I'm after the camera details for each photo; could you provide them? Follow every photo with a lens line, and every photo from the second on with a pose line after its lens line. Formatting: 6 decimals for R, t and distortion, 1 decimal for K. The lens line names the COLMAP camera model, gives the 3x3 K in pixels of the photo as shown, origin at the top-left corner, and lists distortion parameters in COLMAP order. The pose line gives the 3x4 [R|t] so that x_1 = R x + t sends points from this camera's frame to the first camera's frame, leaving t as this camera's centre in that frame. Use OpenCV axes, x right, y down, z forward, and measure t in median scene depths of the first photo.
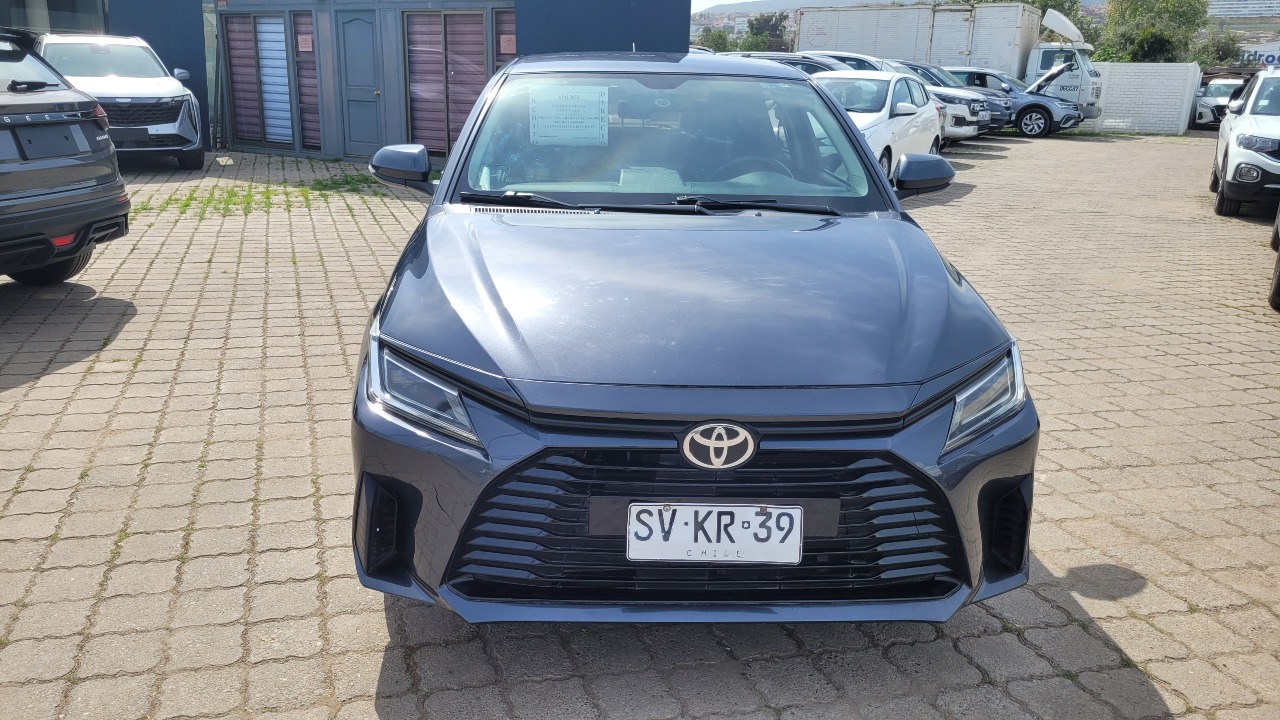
lens RADIAL K [[998.1, 0, 648.5], [0, 998.1, 362.5], [0, 0, 1]] dist [0.032111, -0.005938]
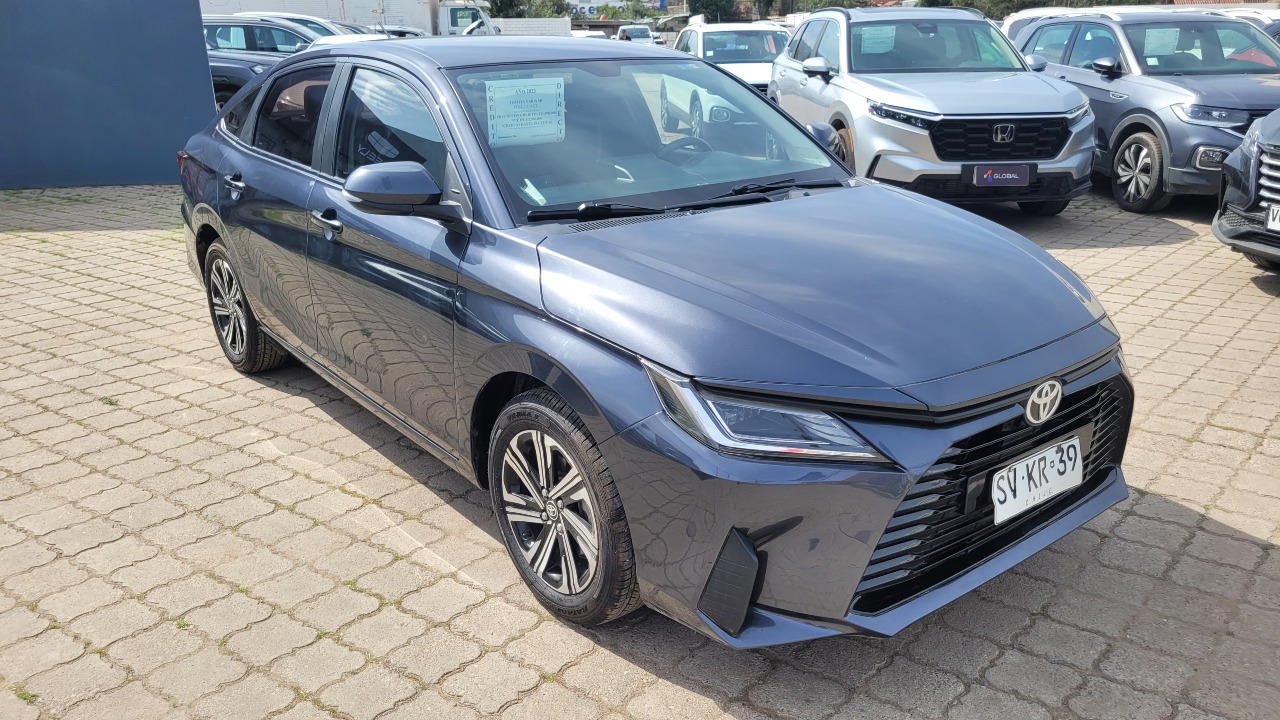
lens RADIAL K [[998.1, 0, 589.8], [0, 998.1, 375.0], [0, 0, 1]] dist [0.032111, -0.005938]
pose [[0.798701, -0.222645, 0.559023, -0.945224], [0.191314, 0.974781, 0.114892, -0.170394], [-0.570505, 0.015185, 0.821154, 0.356199]]
